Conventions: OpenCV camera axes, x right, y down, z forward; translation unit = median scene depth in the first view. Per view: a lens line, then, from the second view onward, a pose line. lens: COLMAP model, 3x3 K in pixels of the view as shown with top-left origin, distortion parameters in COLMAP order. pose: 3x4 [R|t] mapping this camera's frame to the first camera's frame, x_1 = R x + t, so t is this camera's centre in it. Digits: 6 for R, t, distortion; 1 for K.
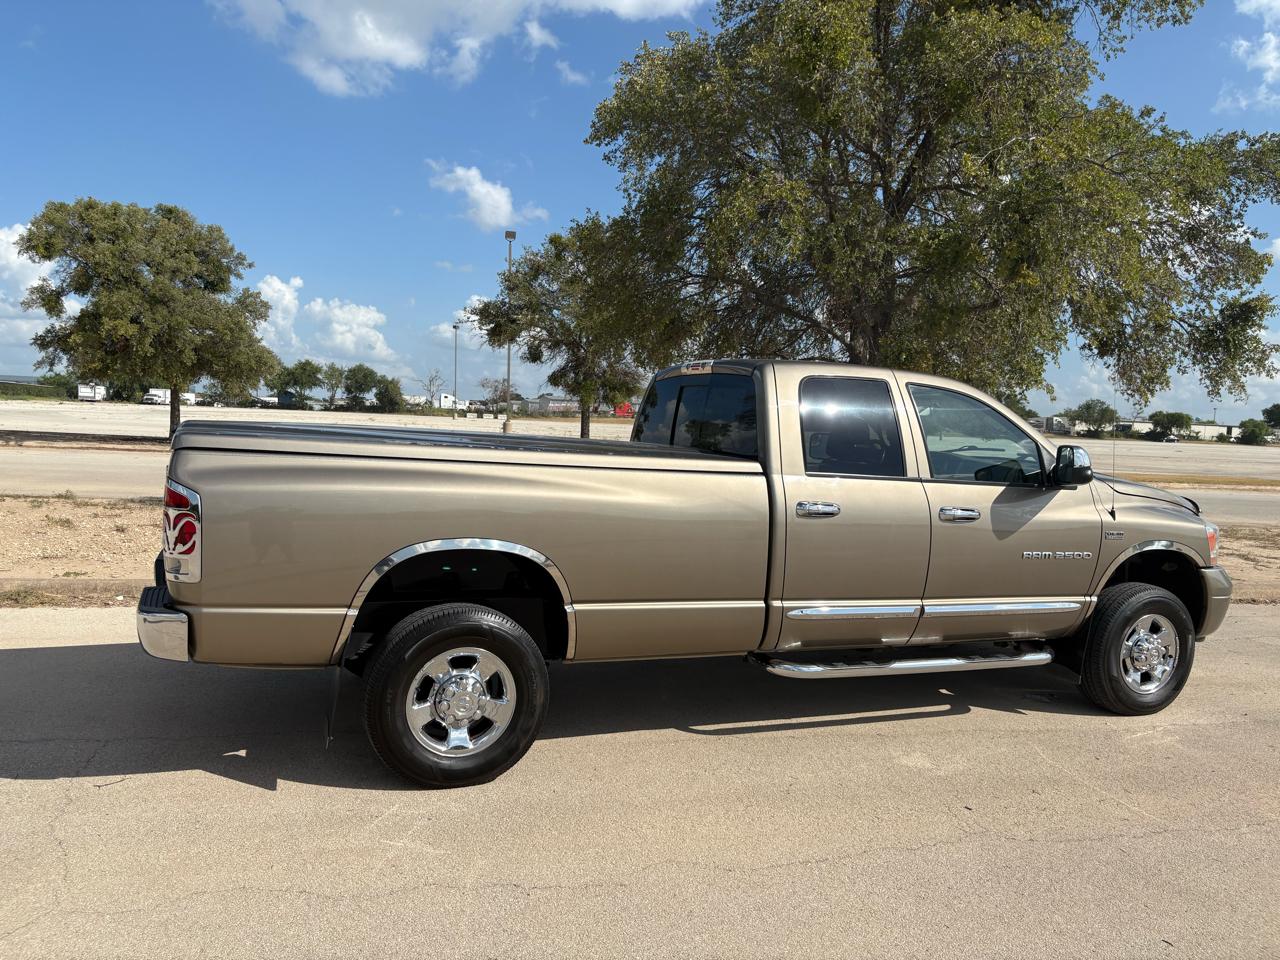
lens RADIAL K [[969.9, 0, 638.2], [0, 969.9, 481.5], [0, 0, 1]] dist [0.012199, -0.002487]
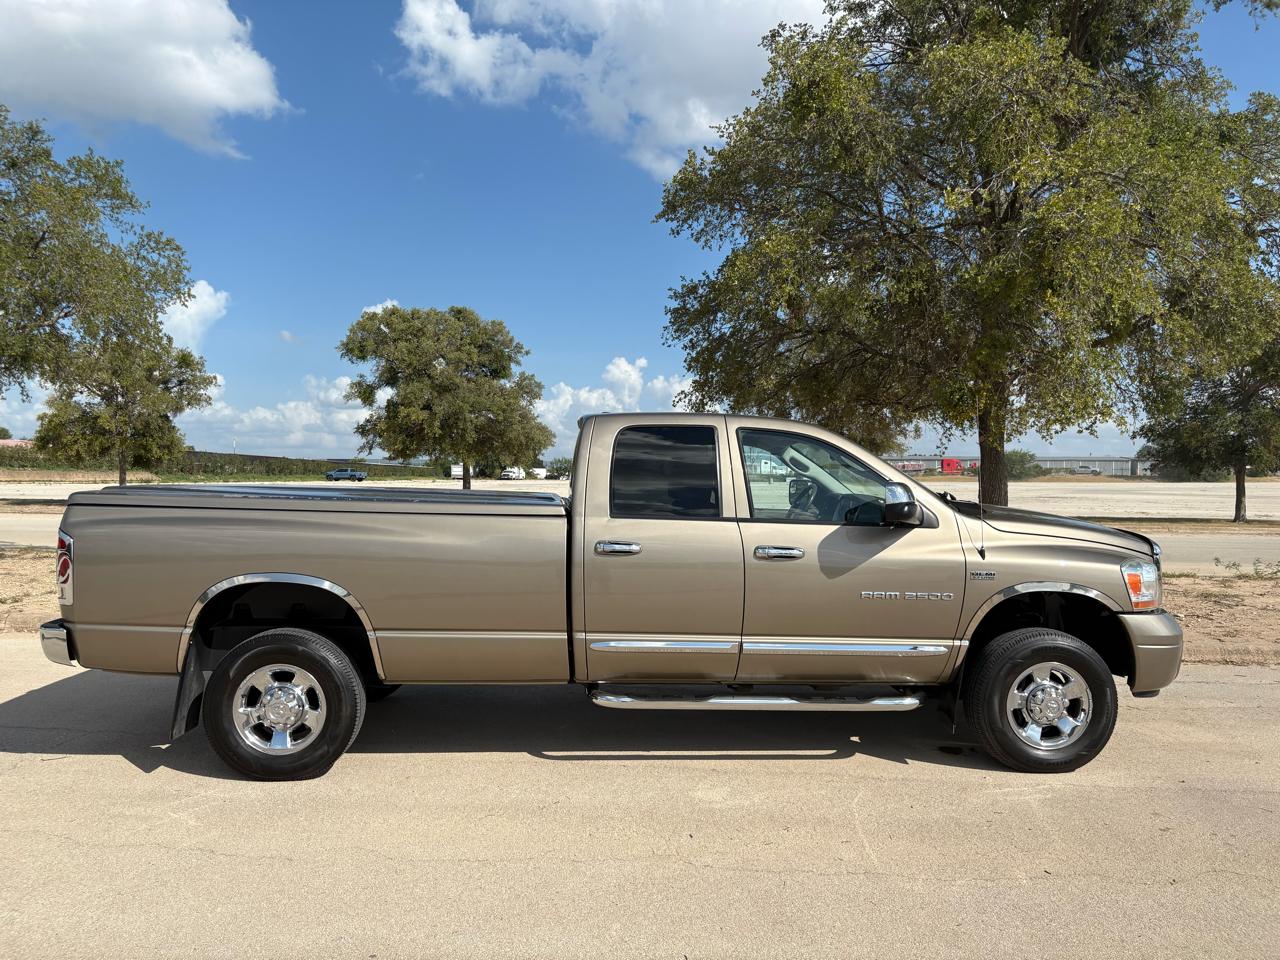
lens RADIAL K [[963.8, 0, 636.9], [0, 963.8, 478.3], [0, 0, 1]] dist [0.010333, -0.005332]
pose [[0.942383, -0.036517, -0.332538, 0.477852], [0.013677, 0.997399, -0.070769, 0.022784], [0.334257, 0.062143, 0.940431, -0.001287]]
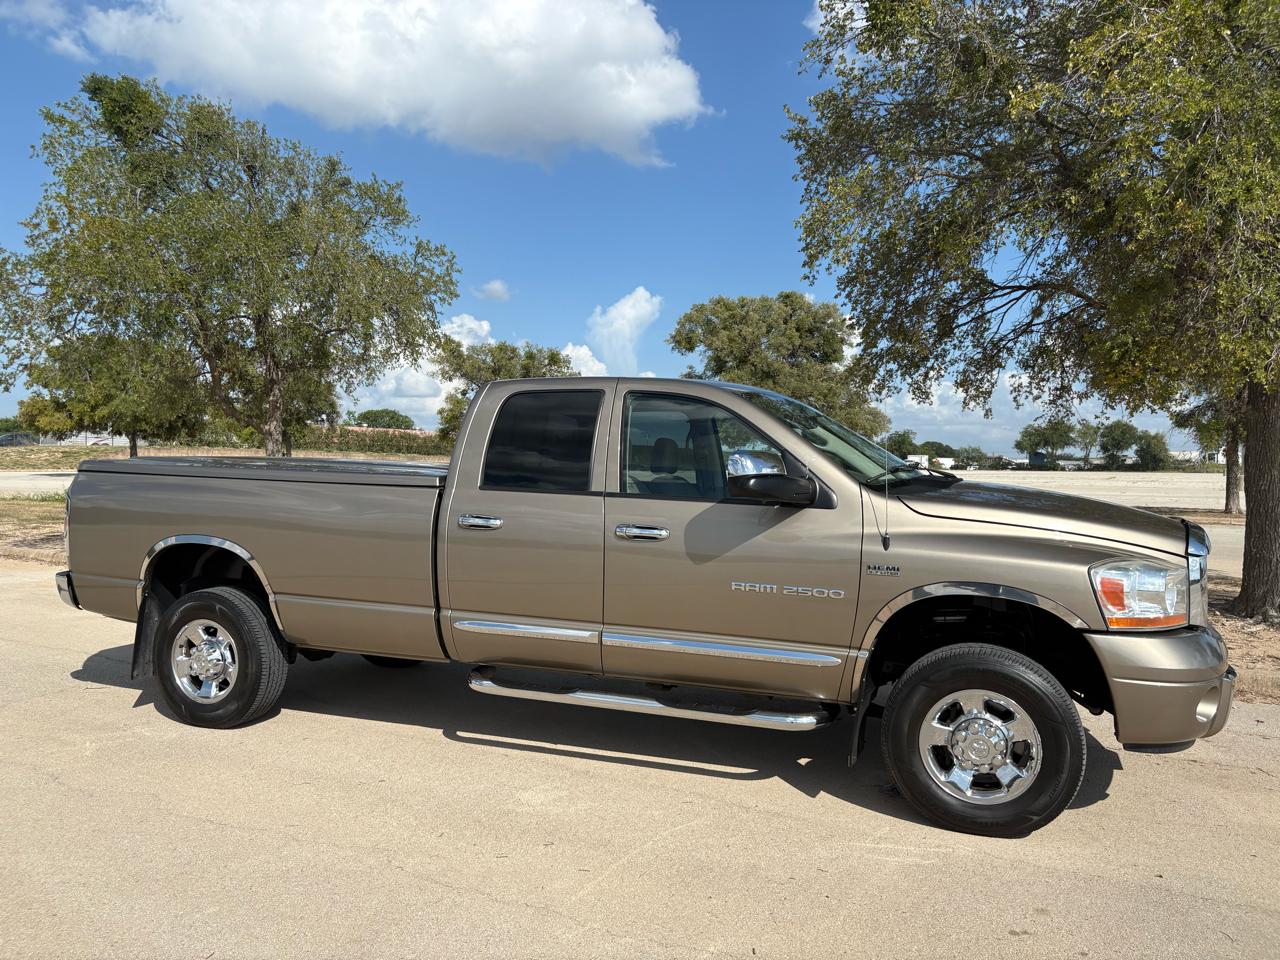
lens RADIAL K [[967.0, 0, 634.2], [0, 967.0, 480.7], [0, 0, 1]] dist [0.004586, 0.004888]
pose [[0.725643, -0.022716, -0.687696, 0.841674], [-0.022131, 0.998167, -0.056323, 0.032582], [0.687715, 0.056090, 0.723811, 0.323594]]
